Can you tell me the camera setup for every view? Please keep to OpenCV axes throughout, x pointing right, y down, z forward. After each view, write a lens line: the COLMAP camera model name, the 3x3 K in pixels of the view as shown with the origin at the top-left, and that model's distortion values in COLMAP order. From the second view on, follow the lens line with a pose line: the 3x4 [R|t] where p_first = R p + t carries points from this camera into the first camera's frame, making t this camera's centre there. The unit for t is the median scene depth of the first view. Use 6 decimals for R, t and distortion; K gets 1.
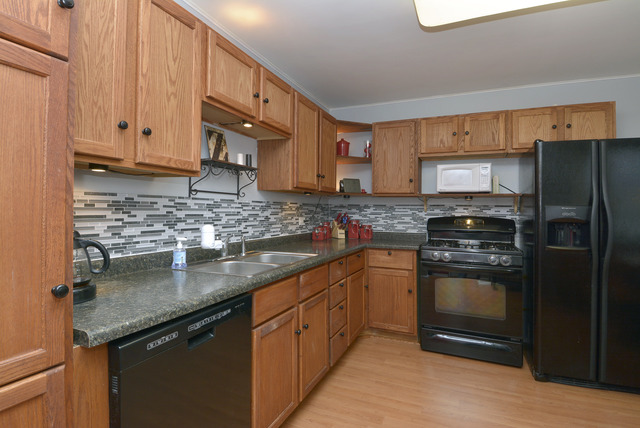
lens RADIAL K [[332.2, 0, 333.6], [0, 332.2, 209.4], [0, 0, 1]] dist [0.001840, -0.000334]
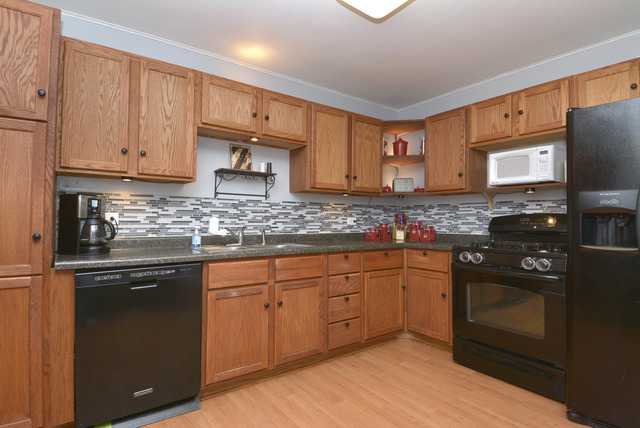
lens RADIAL K [[334.9, 0, 320.0], [0, 334.9, 214.0], [0, 0, 1]] dist [-0.001252, -0.001425]
pose [[0.861549, -0.017829, -0.507362, 0.453184], [0.007897, 0.999733, -0.021722, 0.044404], [0.507614, 0.014708, 0.861459, 0.033121]]
